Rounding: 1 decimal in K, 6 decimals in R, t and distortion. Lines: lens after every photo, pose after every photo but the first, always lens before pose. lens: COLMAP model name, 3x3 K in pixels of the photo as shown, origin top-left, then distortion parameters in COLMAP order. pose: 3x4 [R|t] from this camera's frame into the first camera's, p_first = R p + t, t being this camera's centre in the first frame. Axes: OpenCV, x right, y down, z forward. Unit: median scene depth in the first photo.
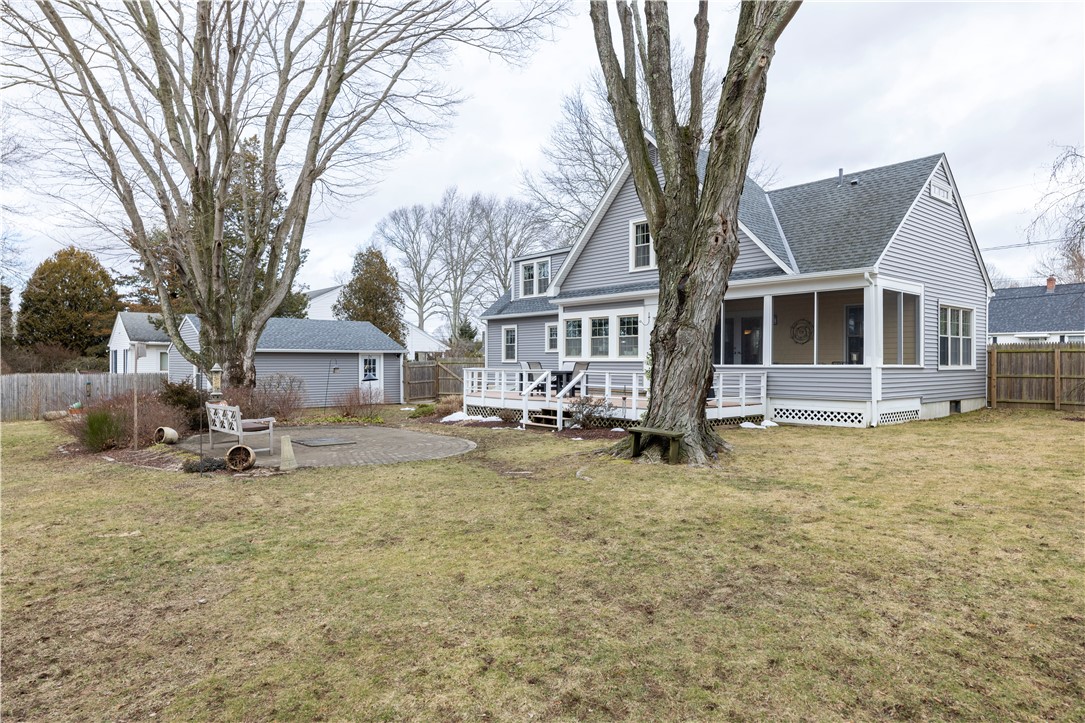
lens RADIAL K [[663.8, 0, 543.1], [0, 663.8, 362.3], [0, 0, 1]] dist [-0.000865, -0.000016]
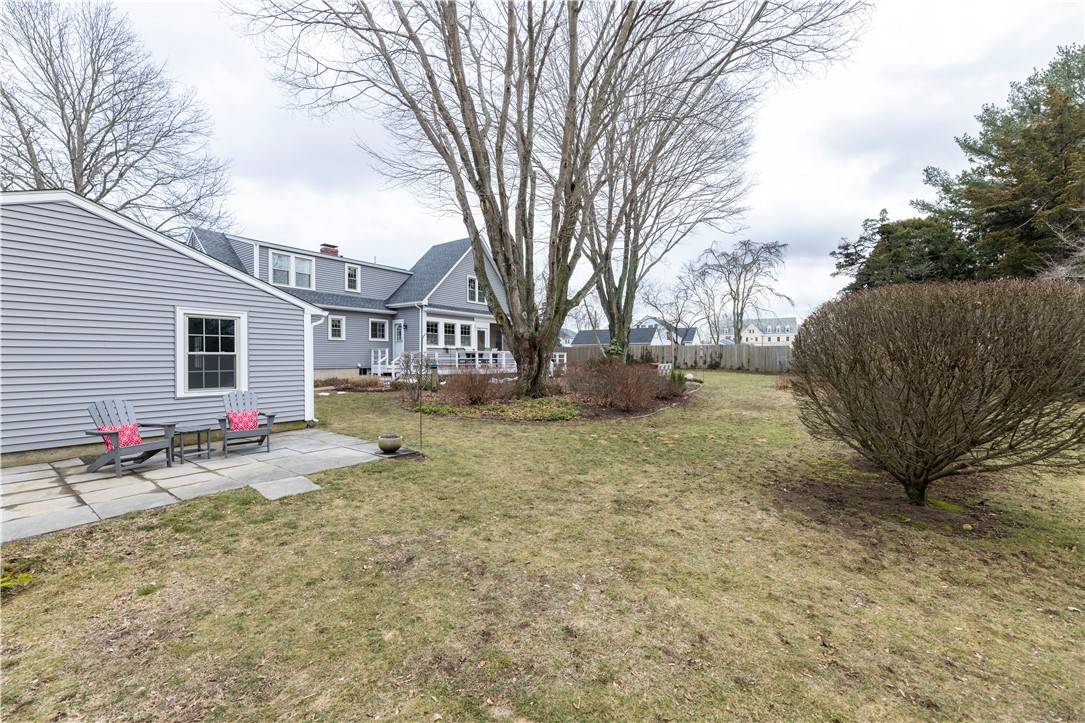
lens RADIAL K [[436.0, 0, 539.8], [0, 436.0, 358.7], [0, 0, 1]] dist [-0.001215, 0.000032]
pose [[-0.244590, -0.003463, 0.969620, -1.059625], [0.002047, 0.999990, 0.004088, 0.020213], [-0.969624, 0.002984, -0.244580, 1.040463]]
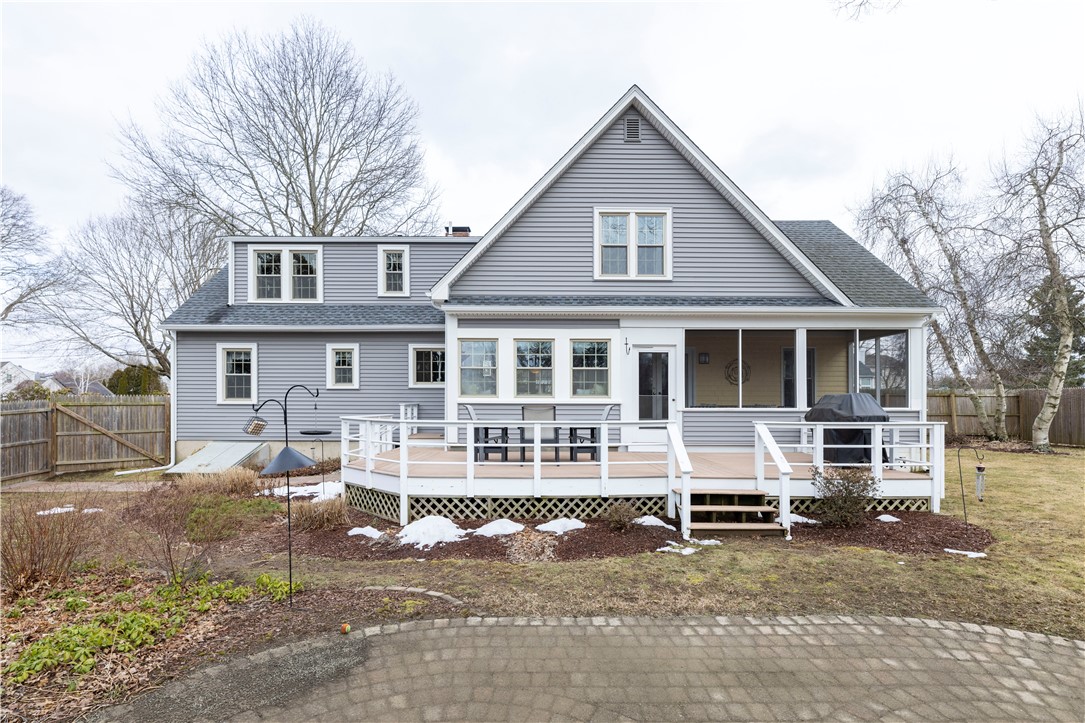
lens RADIAL K [[531.4, 0, 542.0], [0, 531.4, 397.2], [0, 0, 1]] dist [-0.003421, -0.000233]
pose [[0.653996, 0.005893, 0.756475, -0.318944], [-0.001657, 0.999978, -0.006358, -0.004731], [-0.756496, 0.002904, 0.653991, 0.630896]]
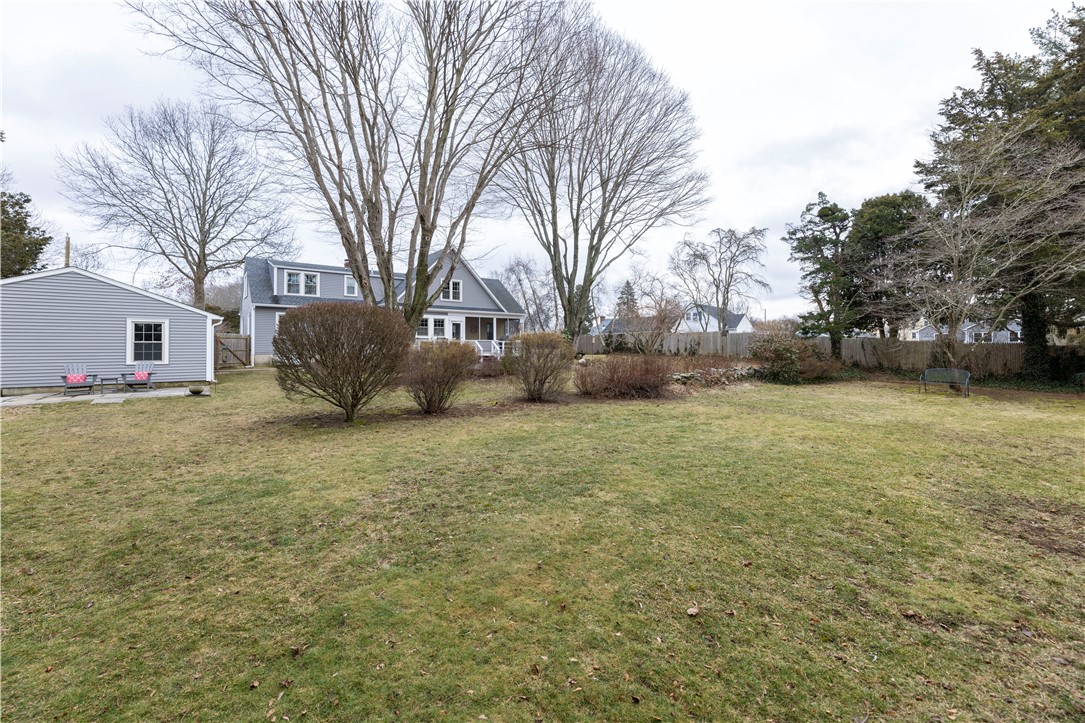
lens RADIAL K [[436.0, 0, 551.7], [0, 436.0, 342.1], [0, 0, 1]] dist [-0.001215, 0.000032]
pose [[0.049309, 0.007253, 0.998757, -1.319590], [0.002035, 0.999971, -0.007363, 0.023551], [-0.998781, 0.002395, 0.049293, 0.498141]]
